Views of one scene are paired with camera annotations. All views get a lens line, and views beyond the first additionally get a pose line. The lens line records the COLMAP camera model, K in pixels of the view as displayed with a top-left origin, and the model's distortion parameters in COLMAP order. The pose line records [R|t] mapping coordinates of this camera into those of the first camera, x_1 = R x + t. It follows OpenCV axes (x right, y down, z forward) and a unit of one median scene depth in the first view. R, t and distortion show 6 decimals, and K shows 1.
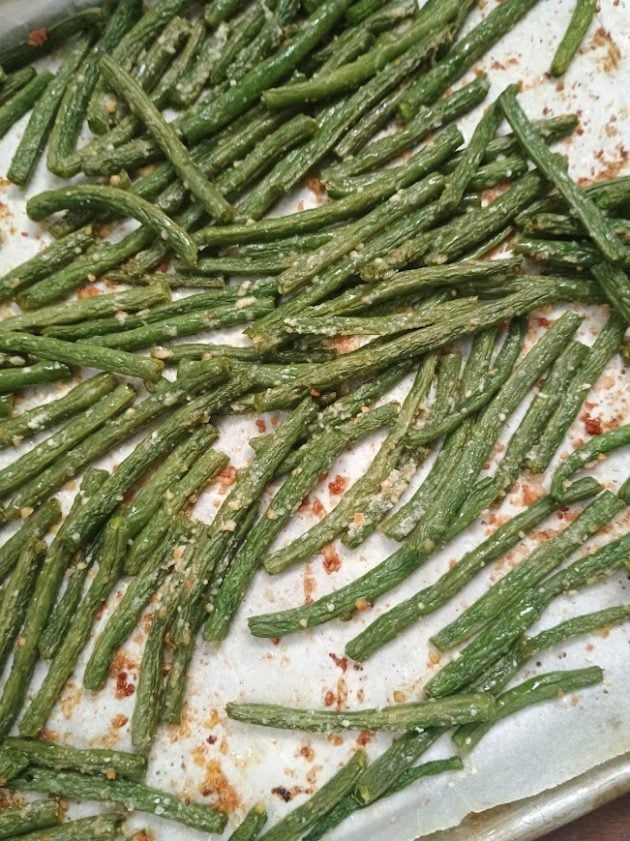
lens RADIAL K [[744.6, 0, 321.0], [0, 744.6, 418.8], [0, 0, 1]] dist [0.044208, -0.078864]
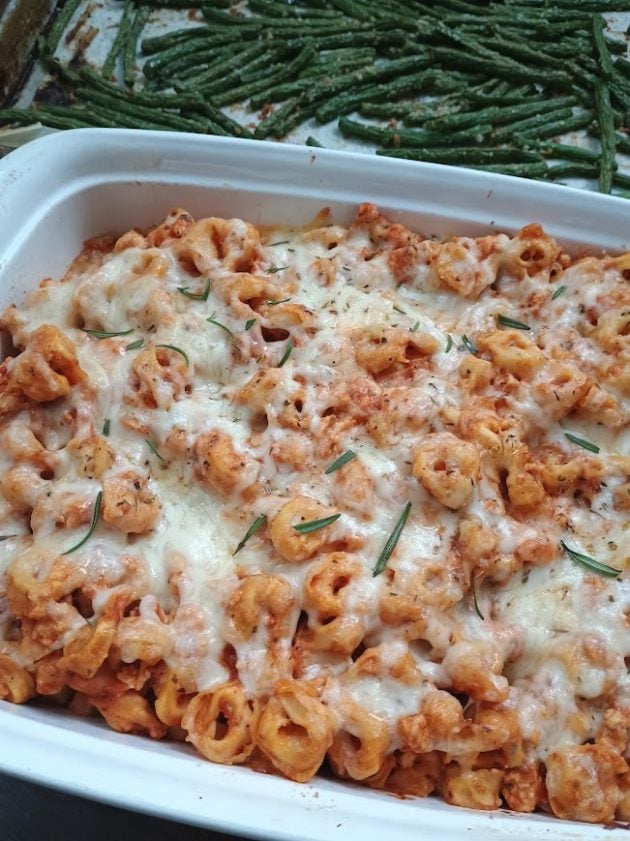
lens RADIAL K [[744.6, 0, 312.8], [0, 744.6, 425.5], [0, 0, 1]] dist [0.044208, -0.078864]
pose [[0.833418, 0.528640, -0.161101, 0.542711], [-0.552574, 0.801715, -0.227849, 1.325836], [0.008707, 0.278914, 0.960277, -0.569209]]
